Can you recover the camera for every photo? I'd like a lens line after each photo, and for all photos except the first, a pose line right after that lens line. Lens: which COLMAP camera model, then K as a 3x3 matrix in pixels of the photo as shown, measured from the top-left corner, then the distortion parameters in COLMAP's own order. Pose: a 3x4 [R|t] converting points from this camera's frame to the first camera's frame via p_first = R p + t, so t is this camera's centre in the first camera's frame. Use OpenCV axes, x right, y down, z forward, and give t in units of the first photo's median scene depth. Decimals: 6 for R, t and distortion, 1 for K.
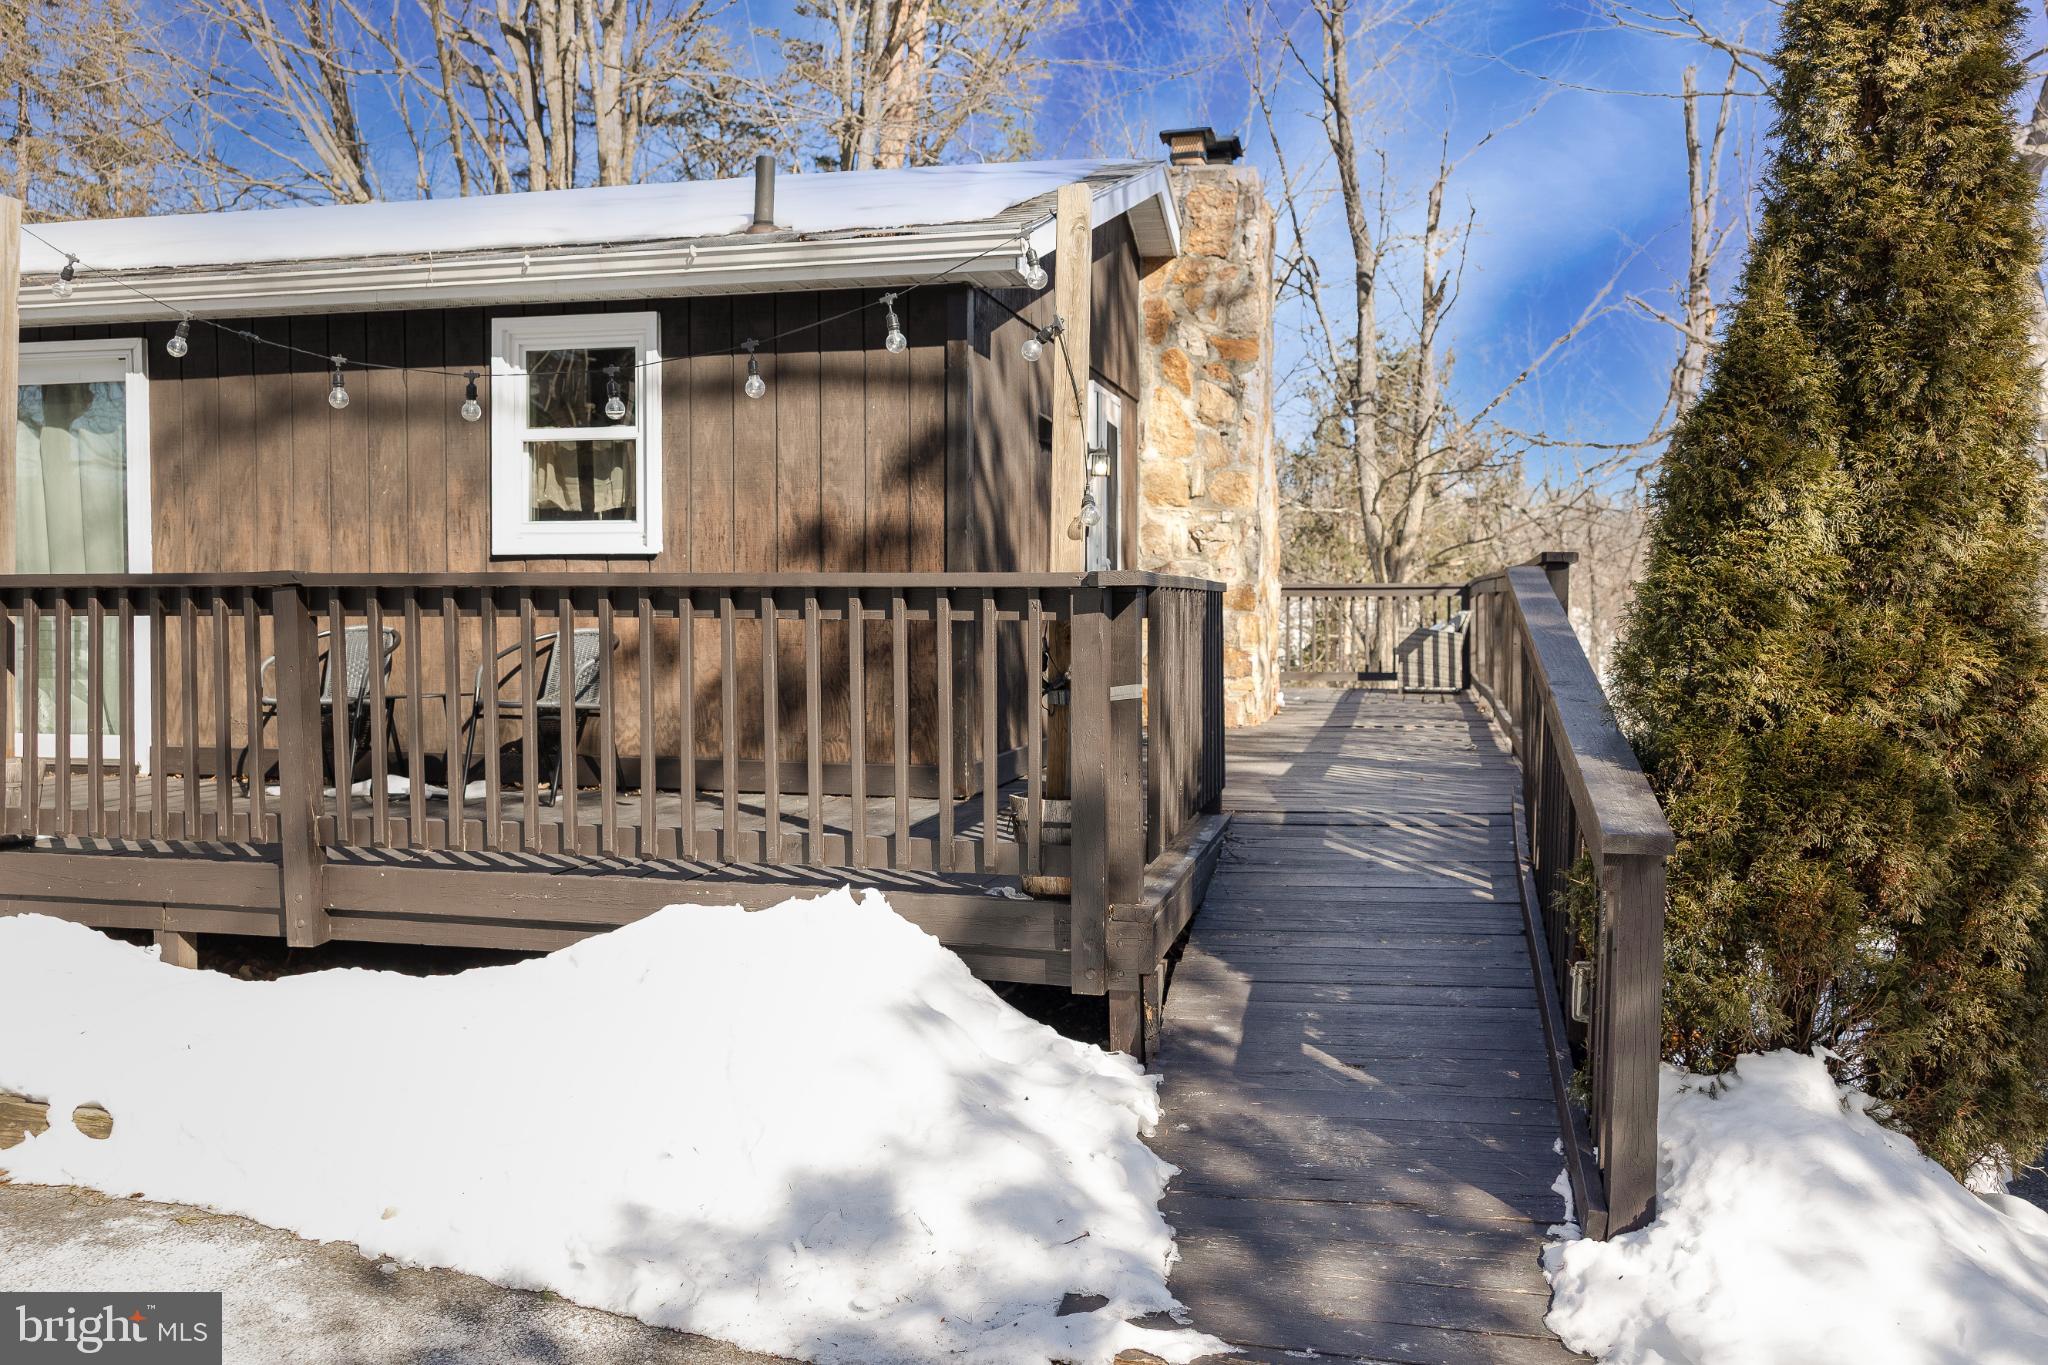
lens RADIAL K [[1664.8, 0, 1025.2], [0, 1664.8, 650.4], [0, 0, 1]] dist [0.004570, 0.003854]
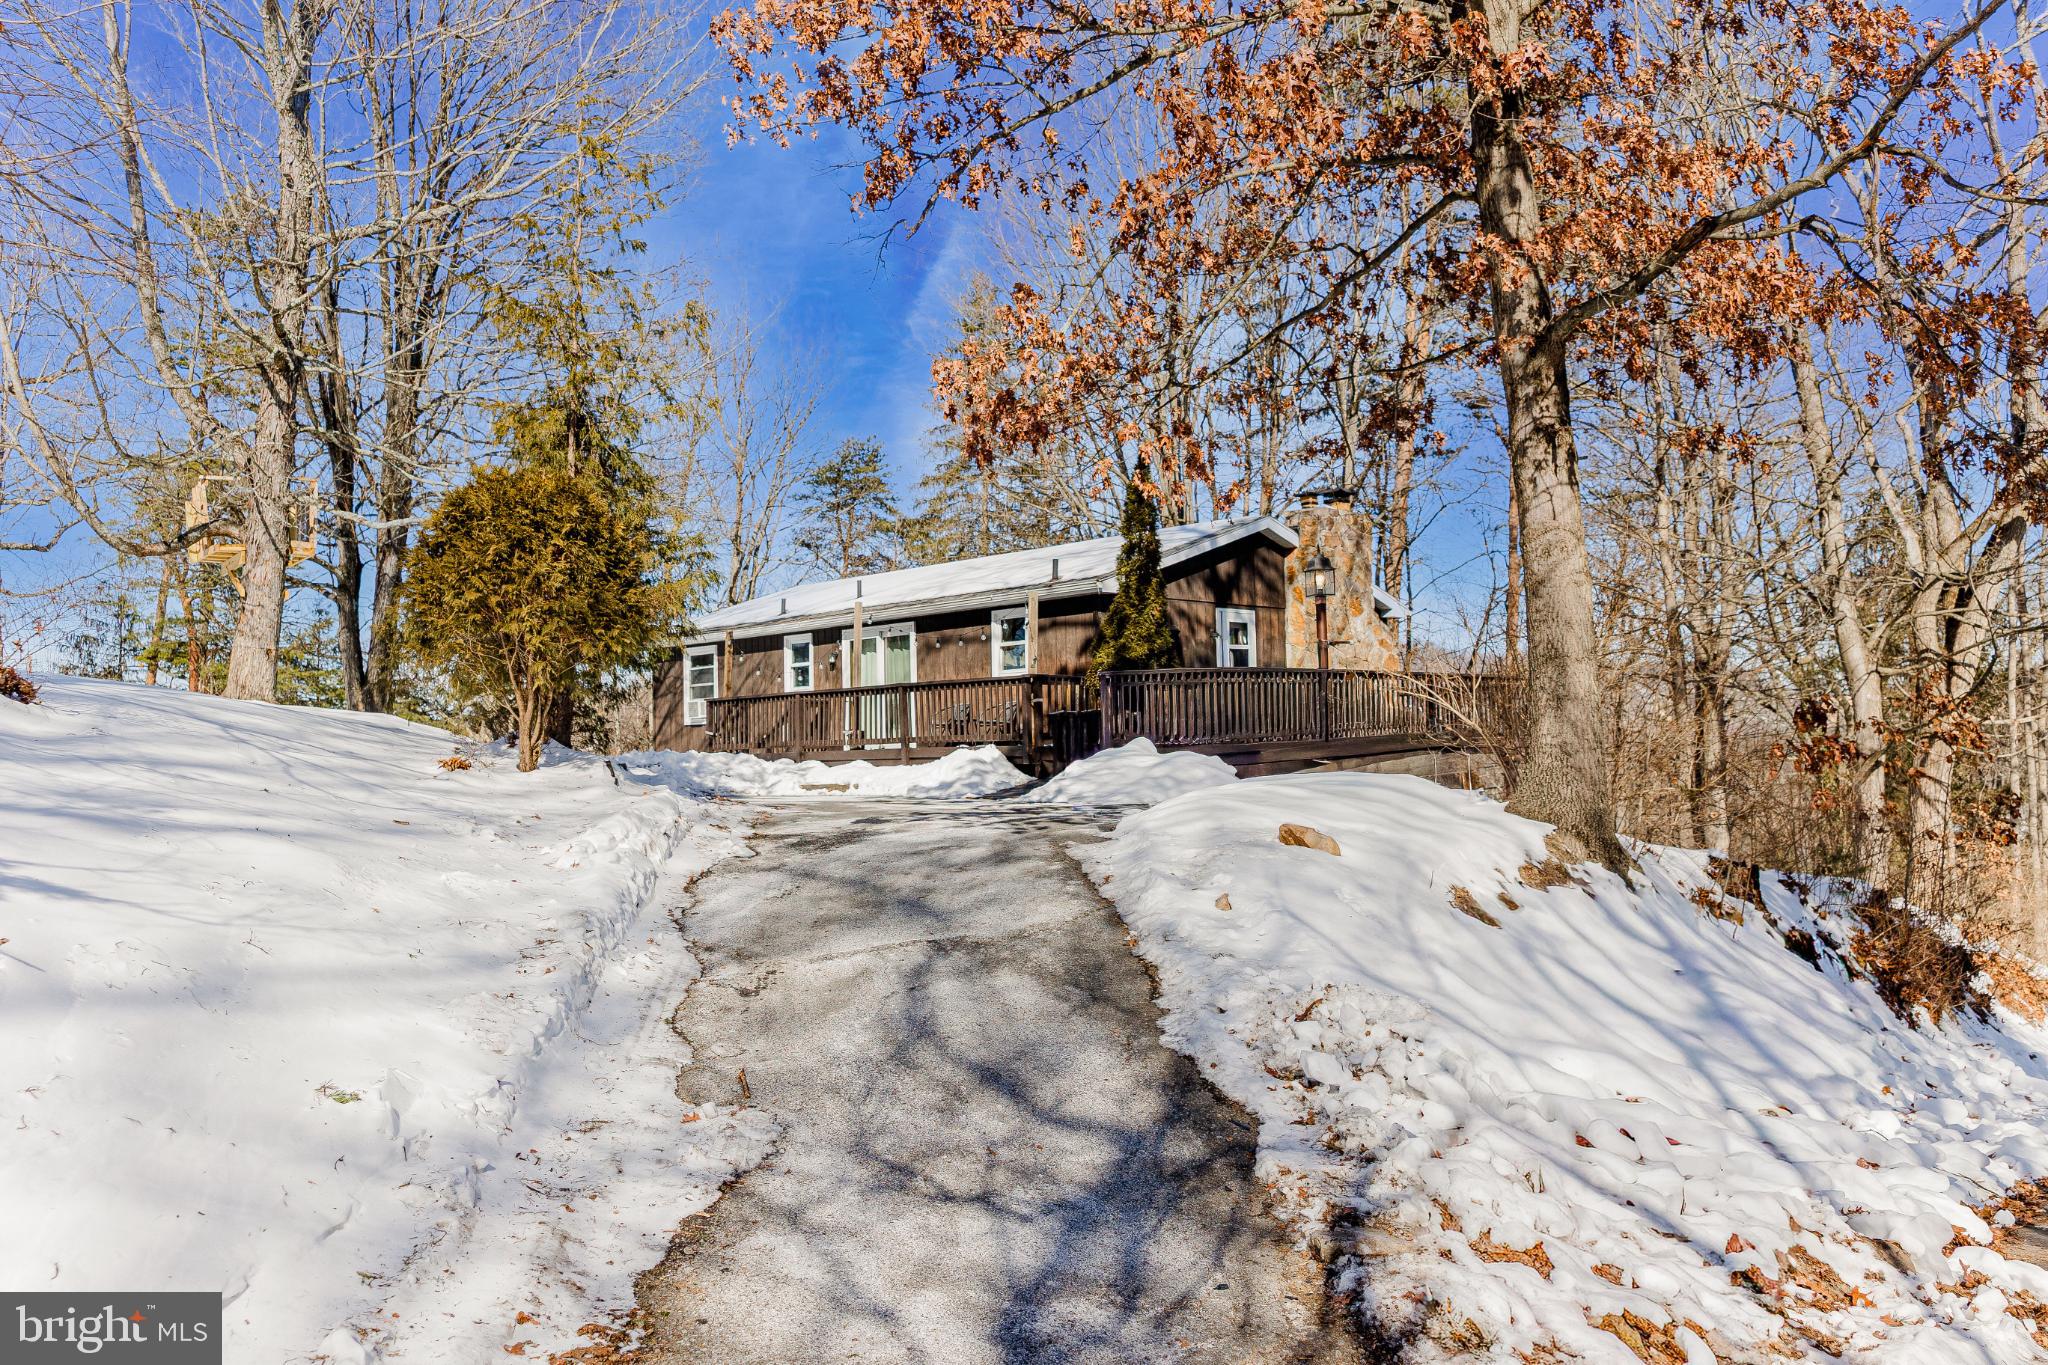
lens RADIAL K [[1594.4, 0, 1030.5], [0, 1594.4, 697.4], [0, 0, 1]] dist [0.002166, 0.007141]
pose [[0.840486, -0.036171, -0.540625, 1.473170], [0.002146, 0.997984, -0.063434, 0.179222], [0.541829, 0.052156, 0.838869, -1.643696]]
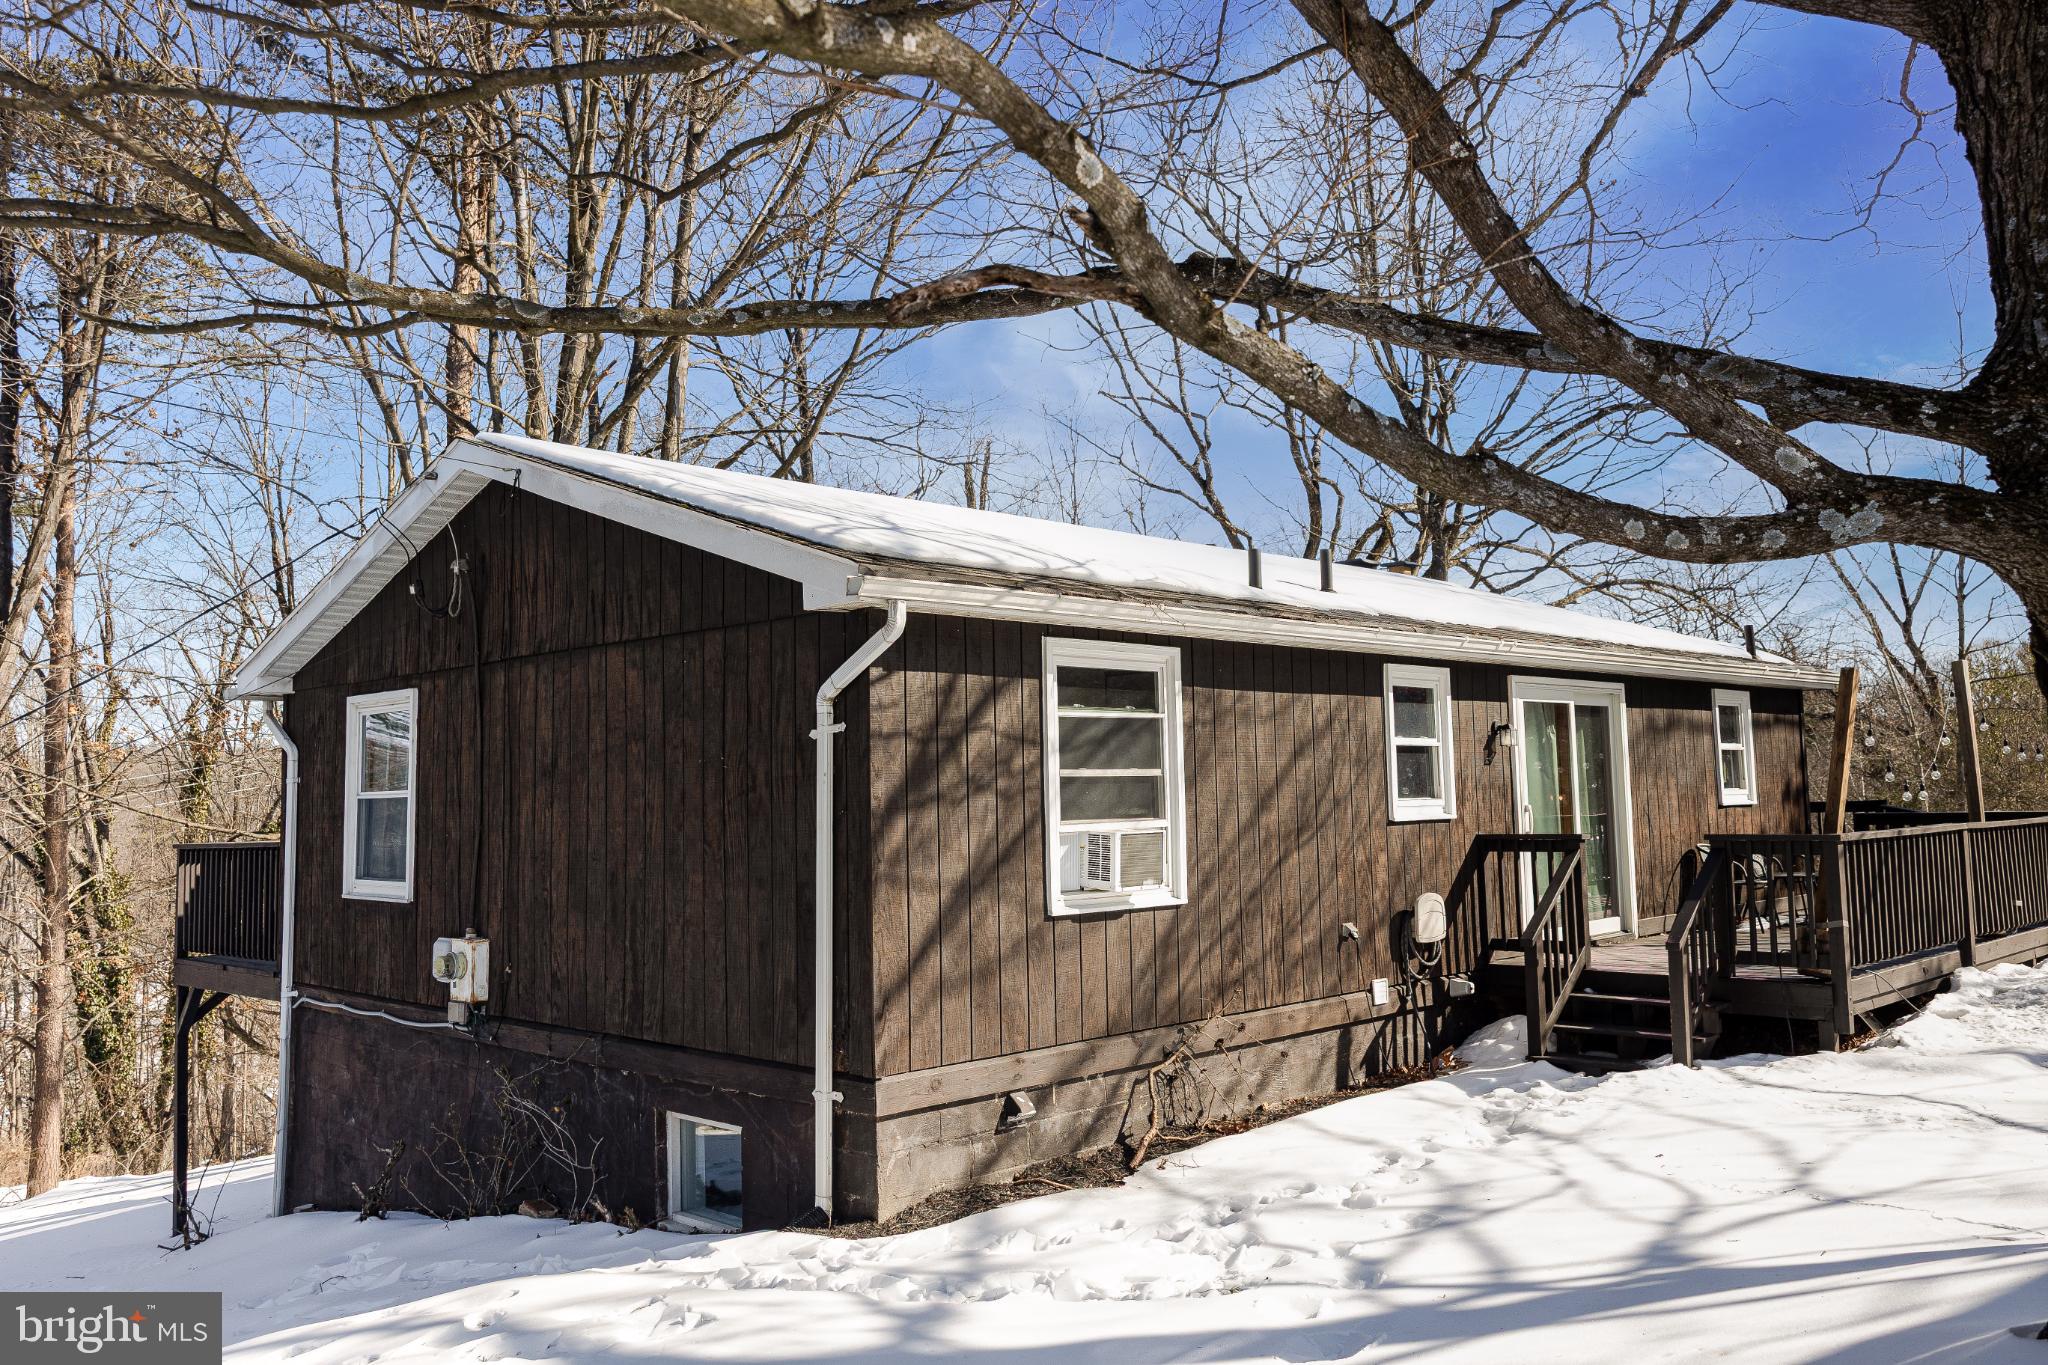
lens RADIAL K [[1674.5, 0, 1024.0], [0, 1674.5, 682.5], [0, 0, 1]] dist [-0.001238, -0.000055]
pose [[0.614772, 0.060849, 0.786354, -2.361717], [0.044889, 0.992704, -0.111911, -0.031589], [-0.787427, 0.104098, 0.607555, 0.510396]]
